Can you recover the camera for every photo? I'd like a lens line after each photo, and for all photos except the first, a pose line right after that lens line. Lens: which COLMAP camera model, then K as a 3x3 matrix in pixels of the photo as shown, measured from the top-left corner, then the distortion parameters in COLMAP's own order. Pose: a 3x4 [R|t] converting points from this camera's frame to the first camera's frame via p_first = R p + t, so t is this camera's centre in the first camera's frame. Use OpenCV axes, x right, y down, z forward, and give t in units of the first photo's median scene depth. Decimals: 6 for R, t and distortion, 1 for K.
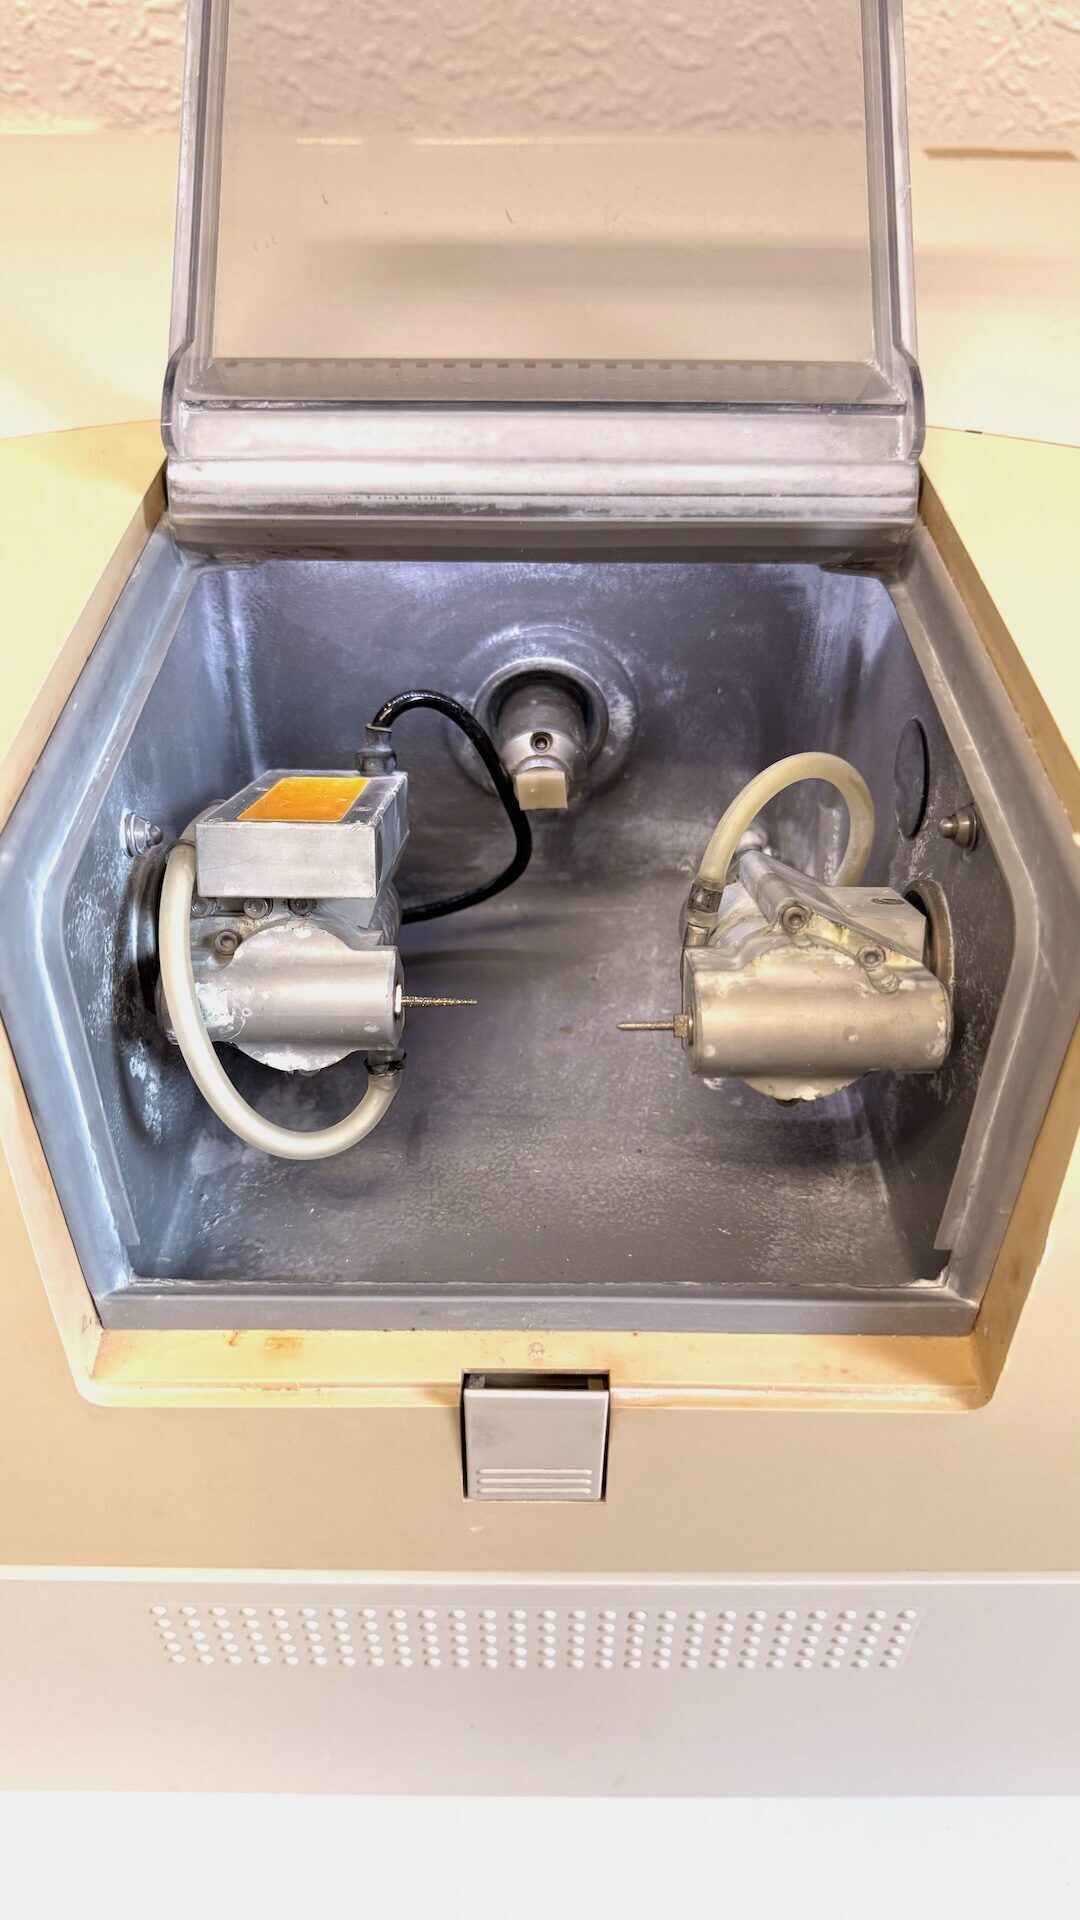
lens RADIAL K [[1475.2, 0, 549.5], [0, 1475.2, 950.0], [0, 0, 1]] dist [0.033169, -0.042700]
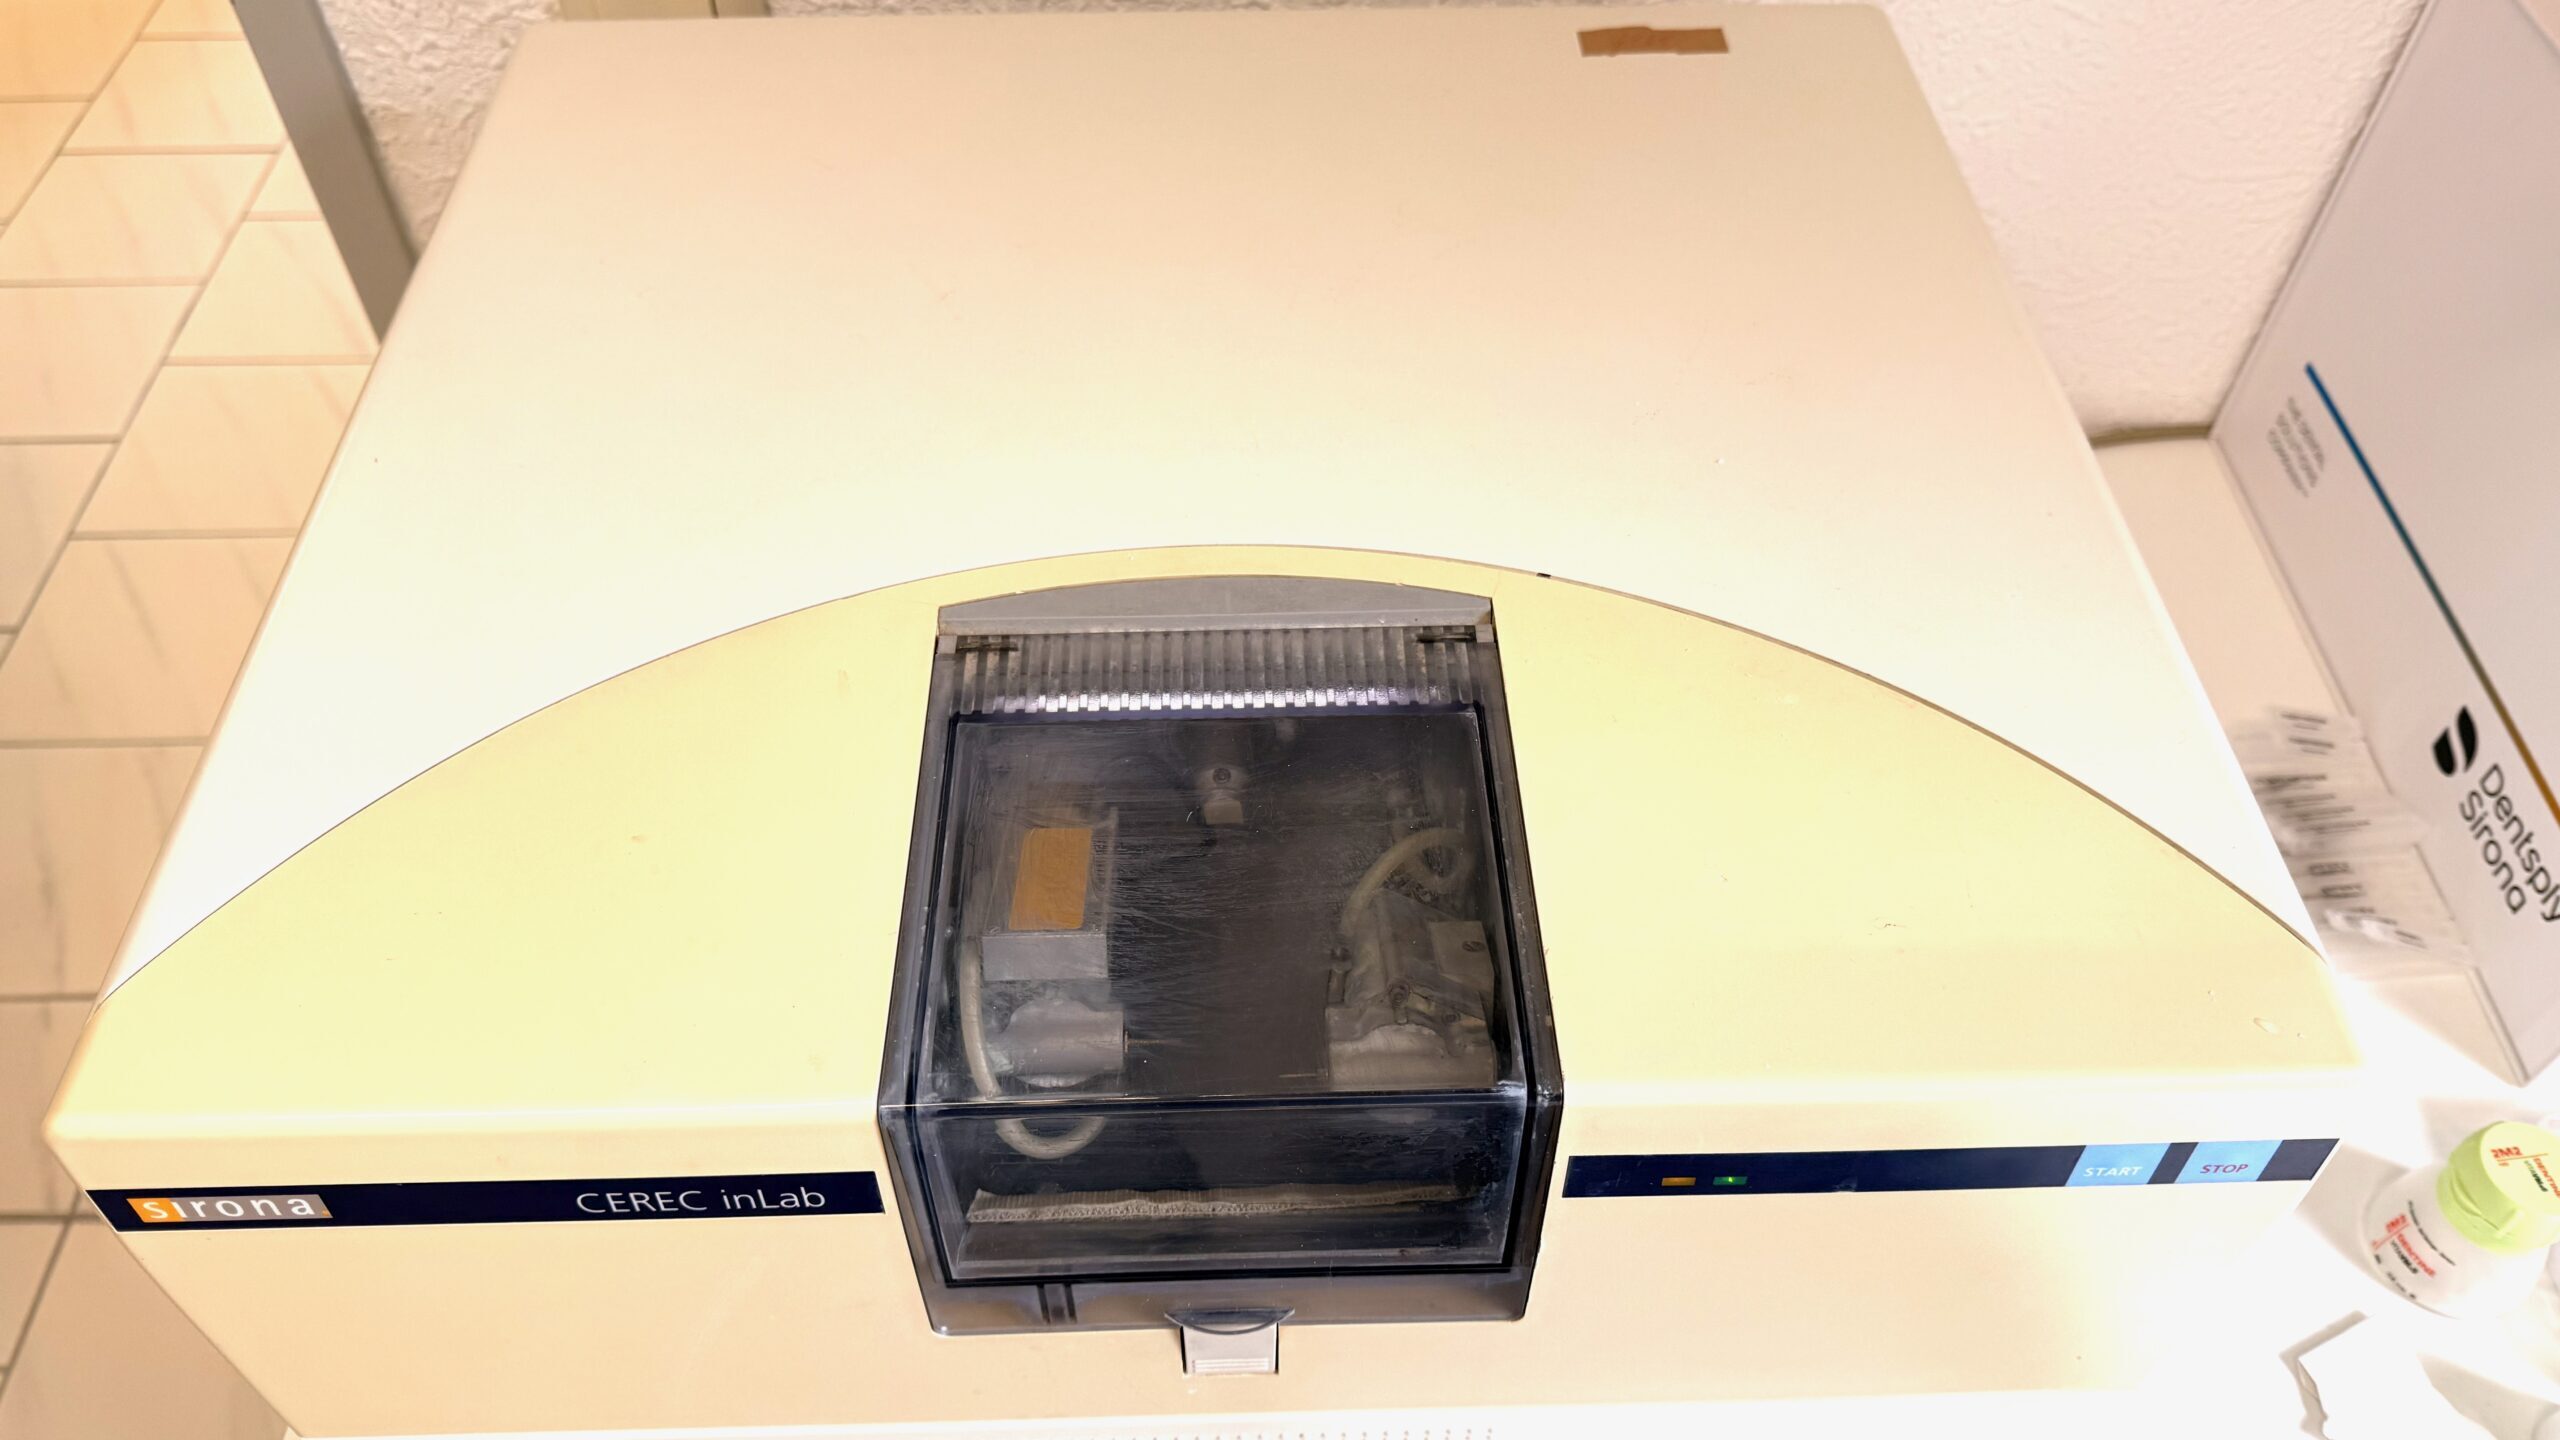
lens RADIAL K [[1966.9, 0, 1275.4], [0, 1966.9, 769.3], [0, 0, 1]] dist [0.033169, -0.042700]
pose [[0.999493, -0.027691, 0.015694, 0.017974], [0.024672, 0.985534, 0.167672, -0.516750], [-0.020110, -0.167200, 0.985718, -0.796032]]
